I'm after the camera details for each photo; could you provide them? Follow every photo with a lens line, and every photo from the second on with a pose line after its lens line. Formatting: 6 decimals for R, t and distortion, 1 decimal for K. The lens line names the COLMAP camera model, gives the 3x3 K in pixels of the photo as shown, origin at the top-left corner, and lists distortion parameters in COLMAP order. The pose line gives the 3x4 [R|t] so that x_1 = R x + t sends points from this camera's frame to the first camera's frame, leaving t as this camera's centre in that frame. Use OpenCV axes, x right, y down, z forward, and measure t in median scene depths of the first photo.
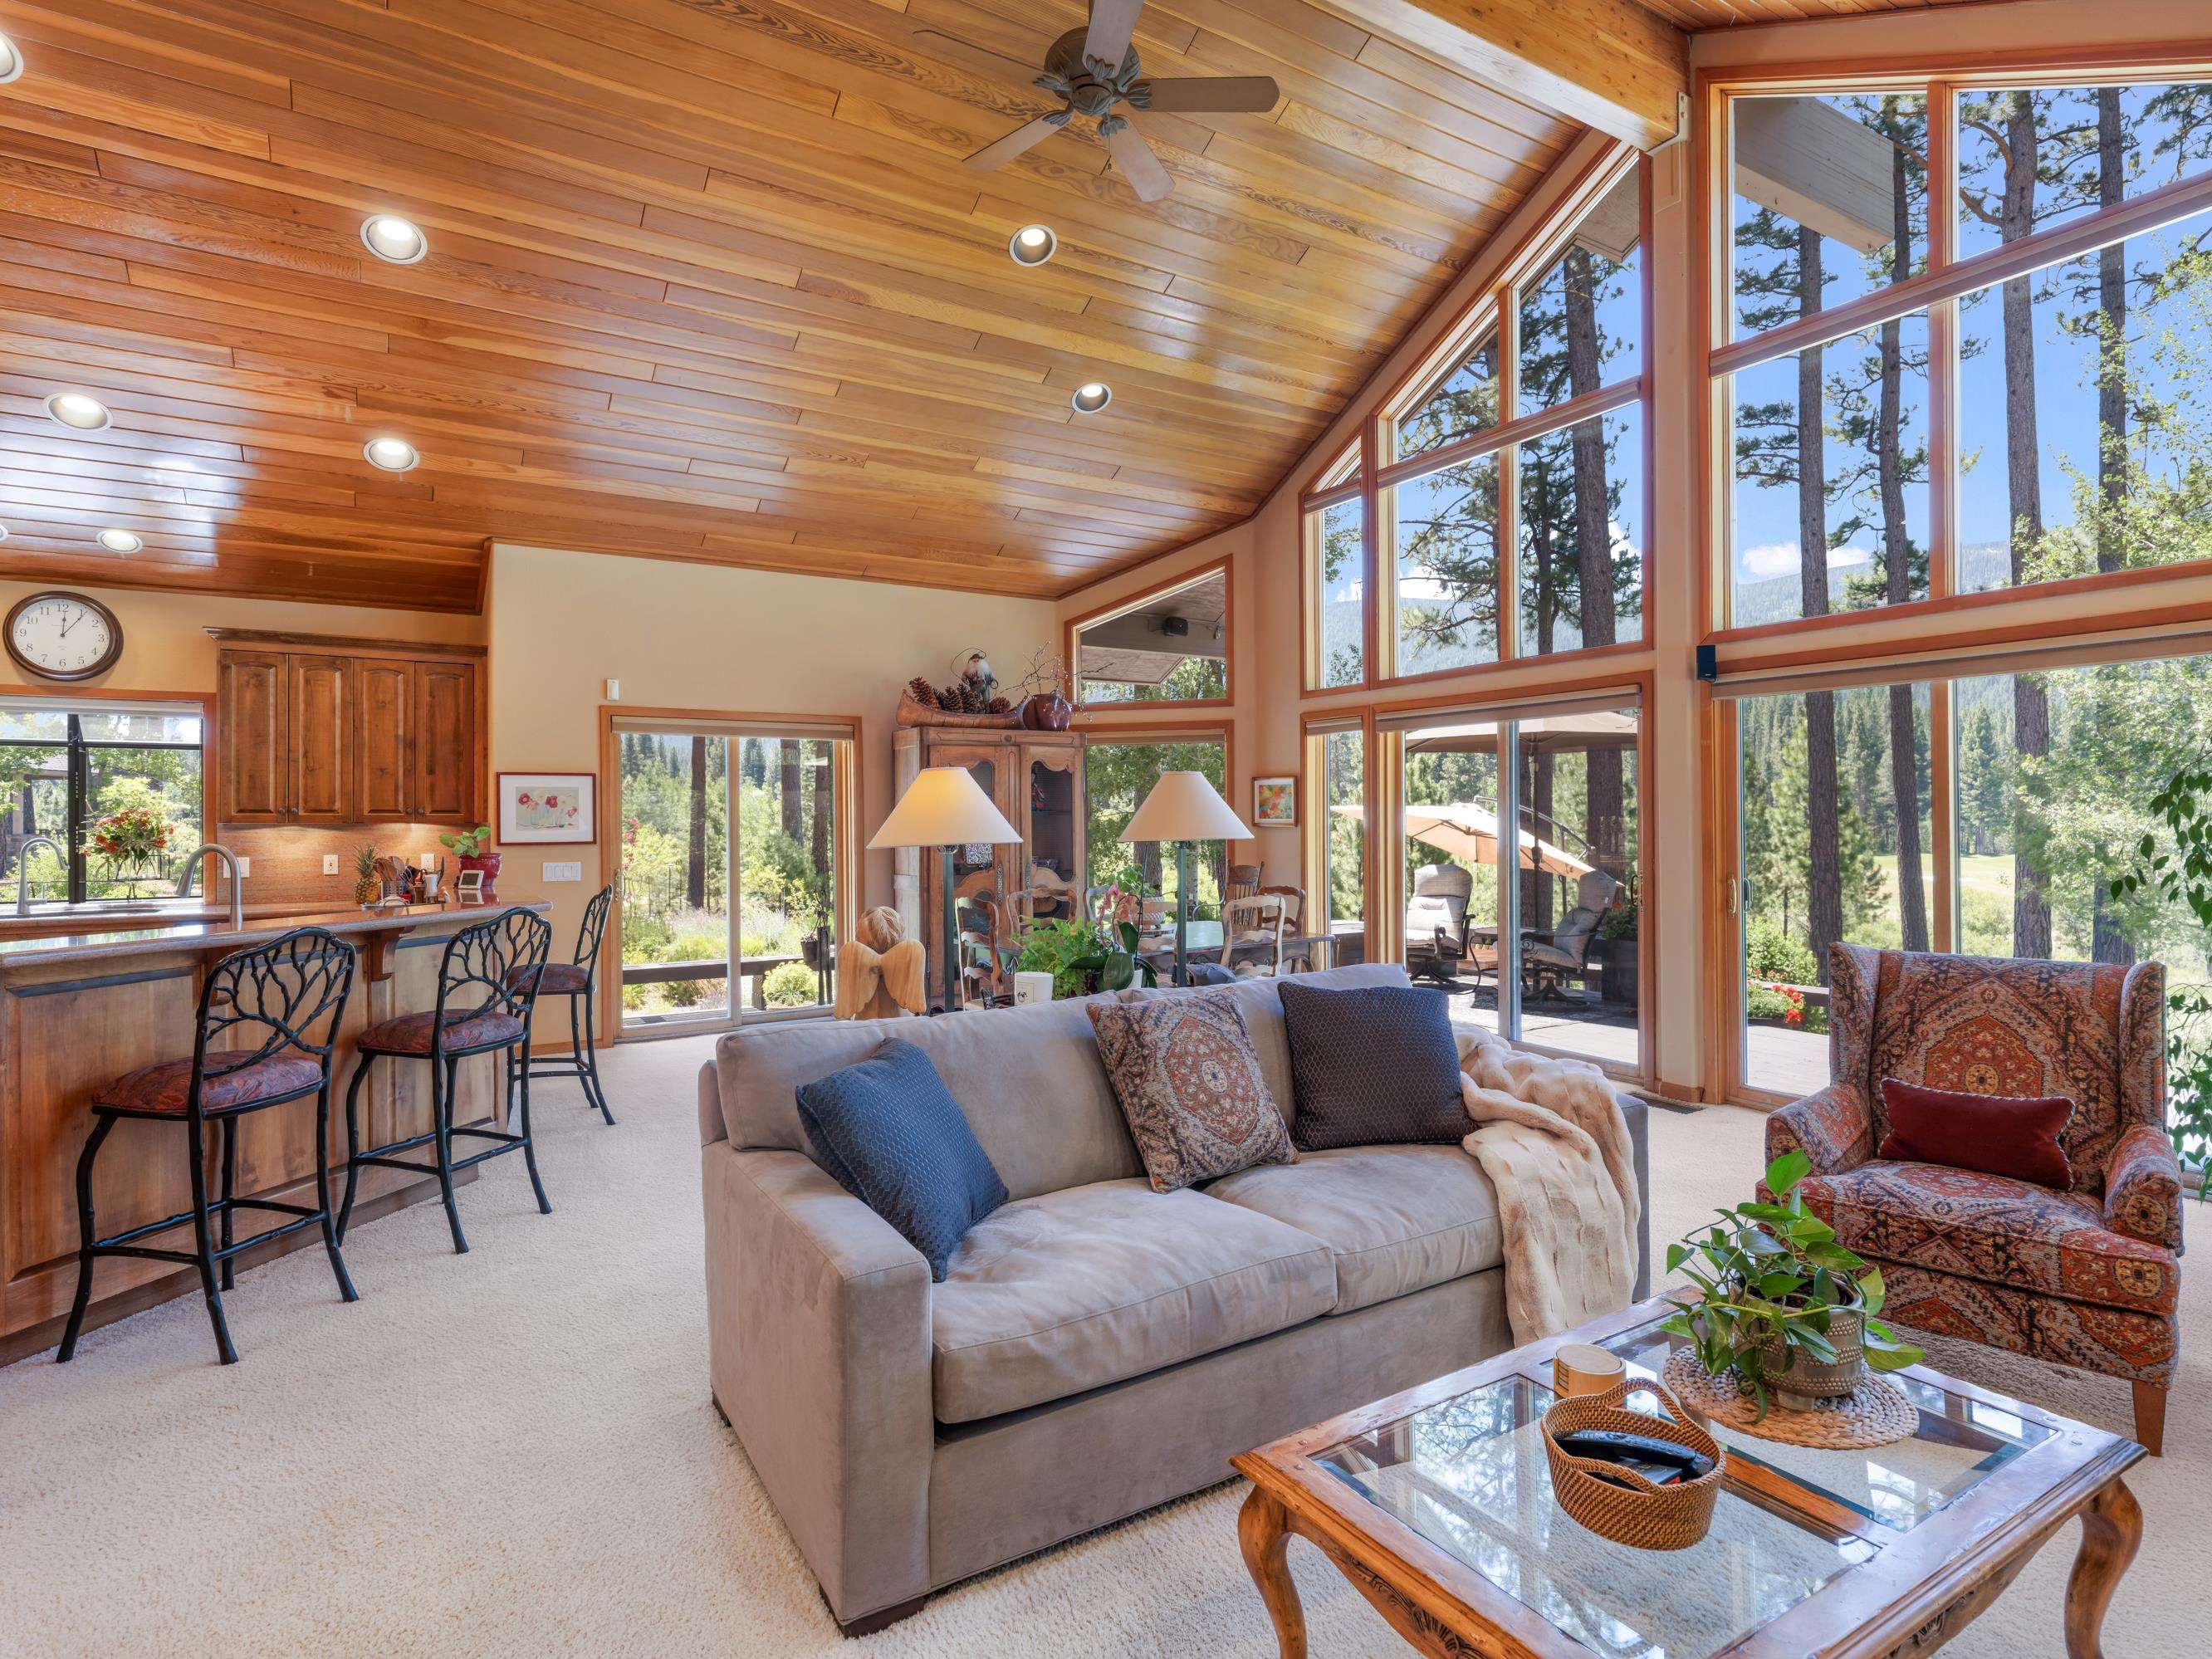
lens RADIAL K [[1184.7, 0, 1109.3], [0, 1184.7, 824.6], [0, 0, 1]] dist [0.007042, -0.001705]
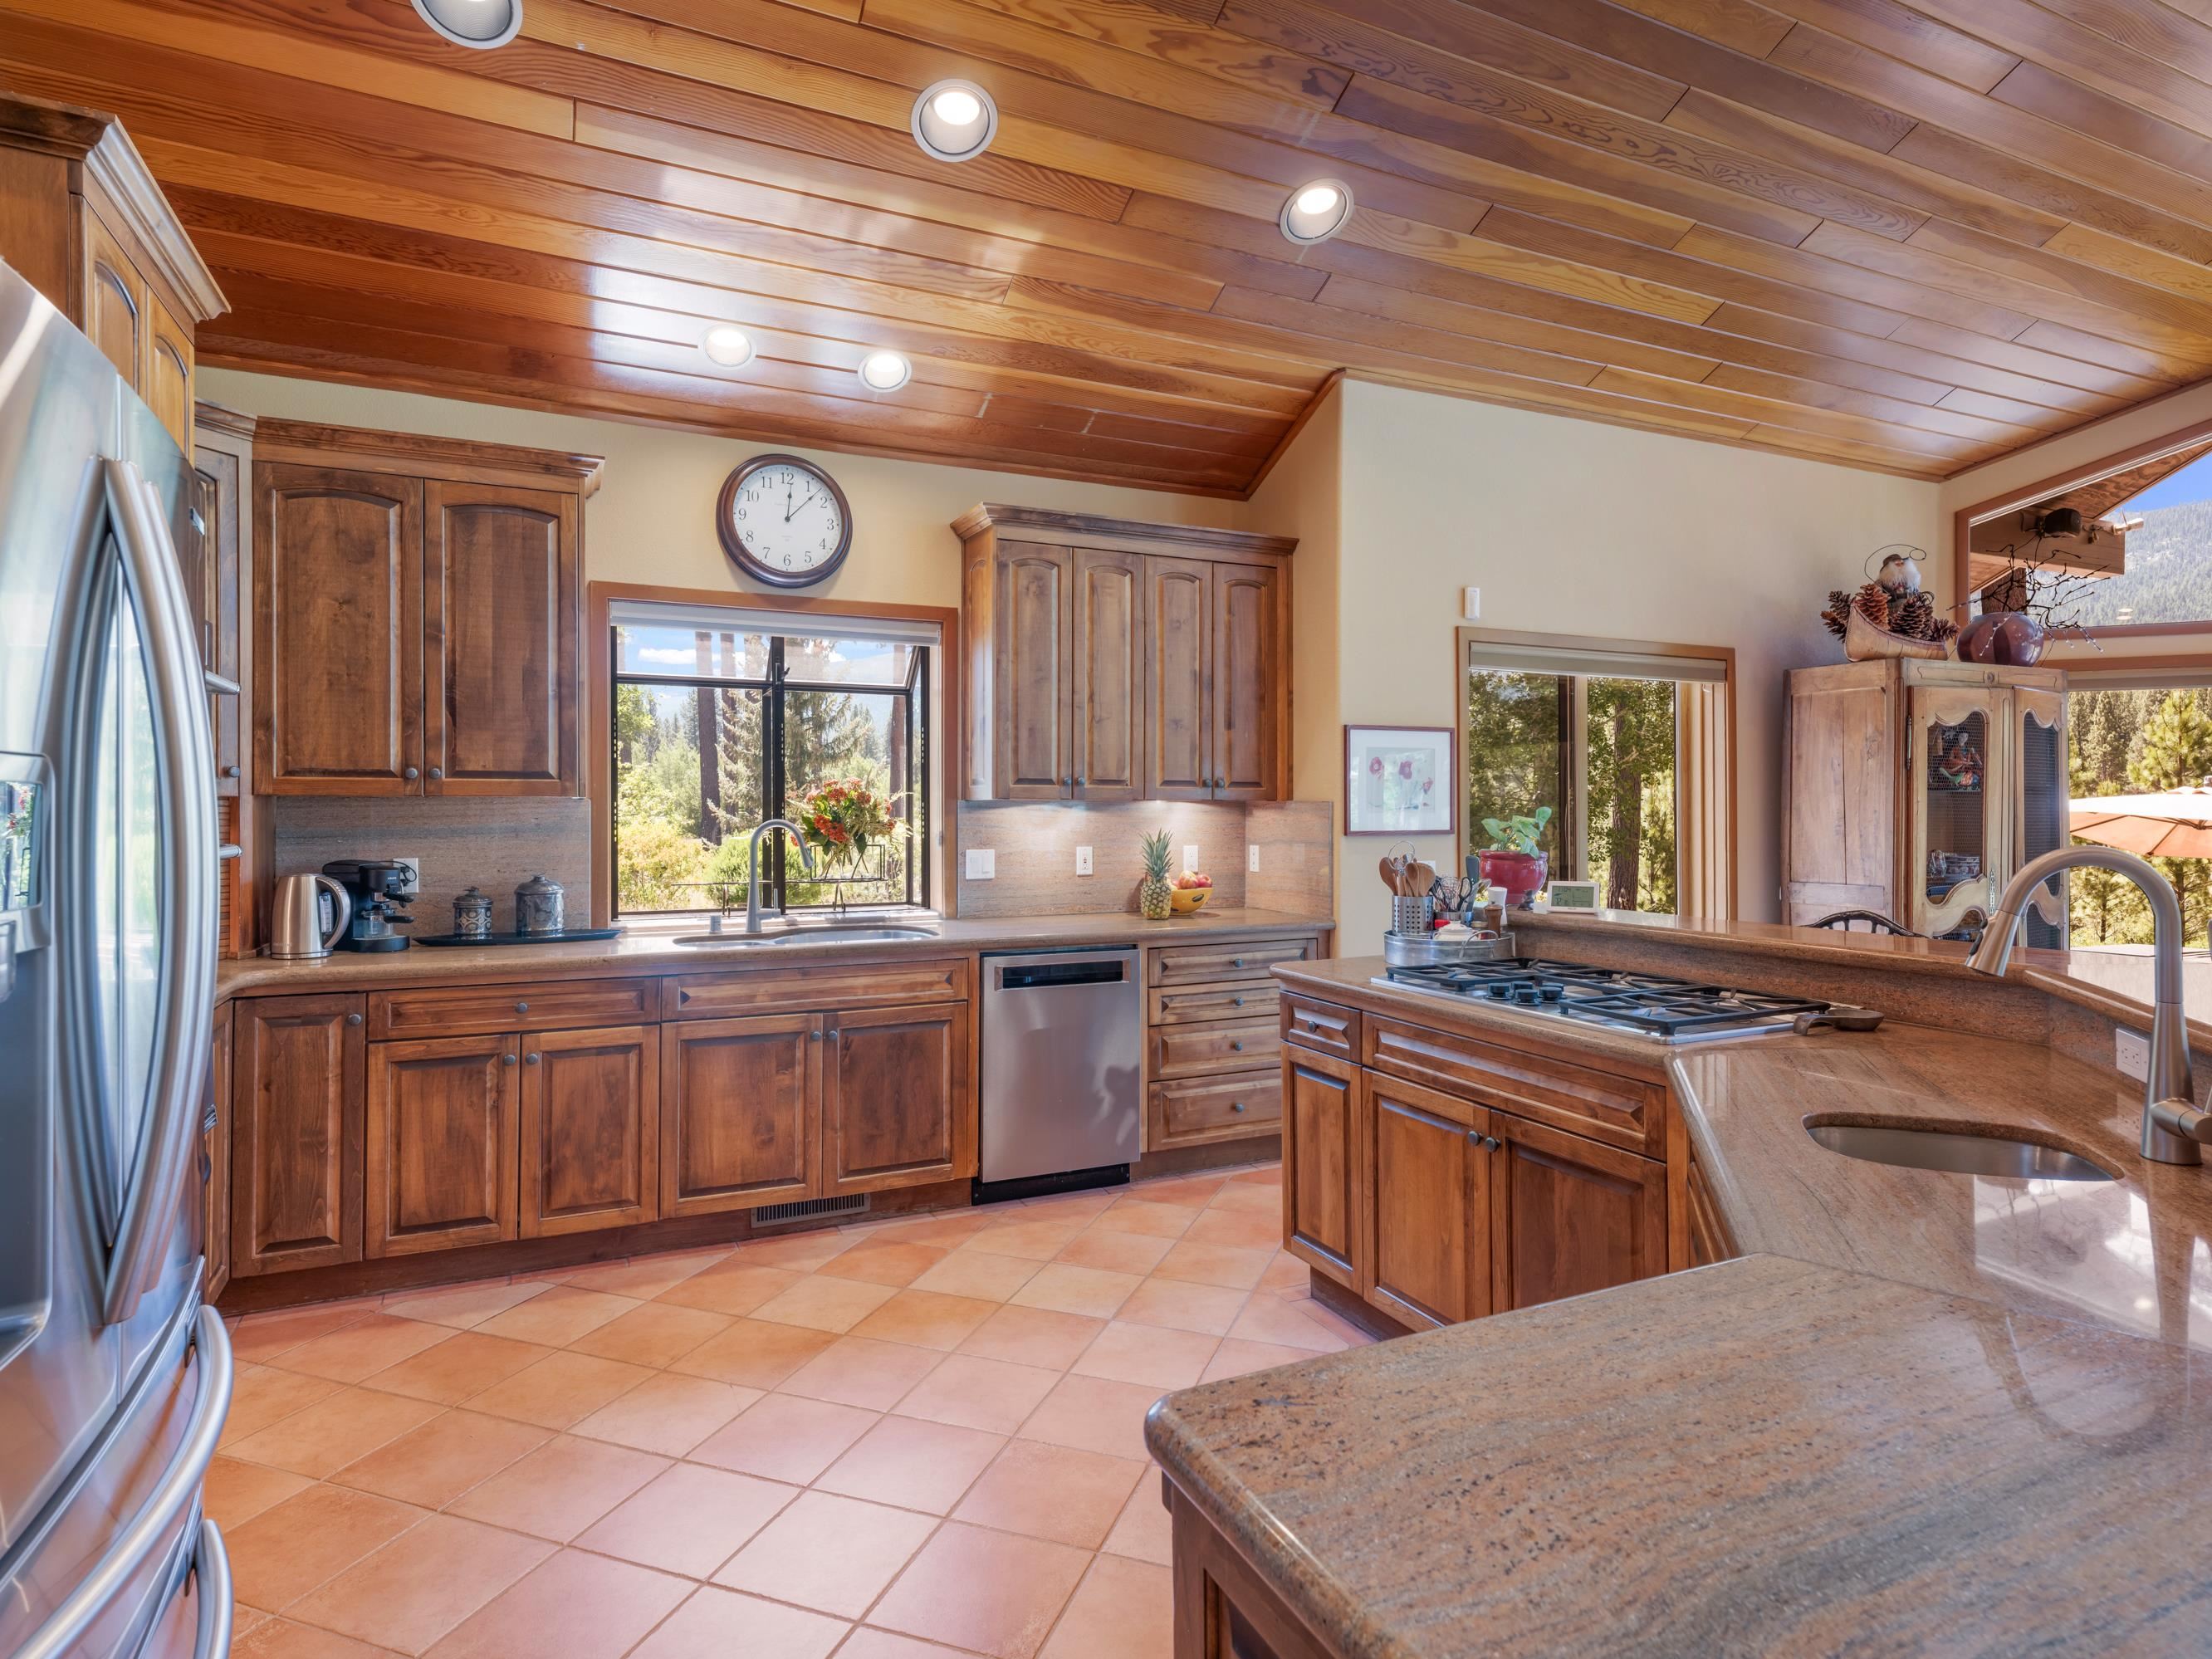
lens RADIAL K [[1184.7, 0, 1101.0], [0, 1184.7, 821.2], [0, 0, 1]] dist [0.007042, -0.001705]
pose [[0.990958, 0.008080, -0.133926, -0.568614], [-0.006665, 0.999917, 0.011008, 0.003509], [0.134004, -0.010015, 0.990930, 0.328424]]
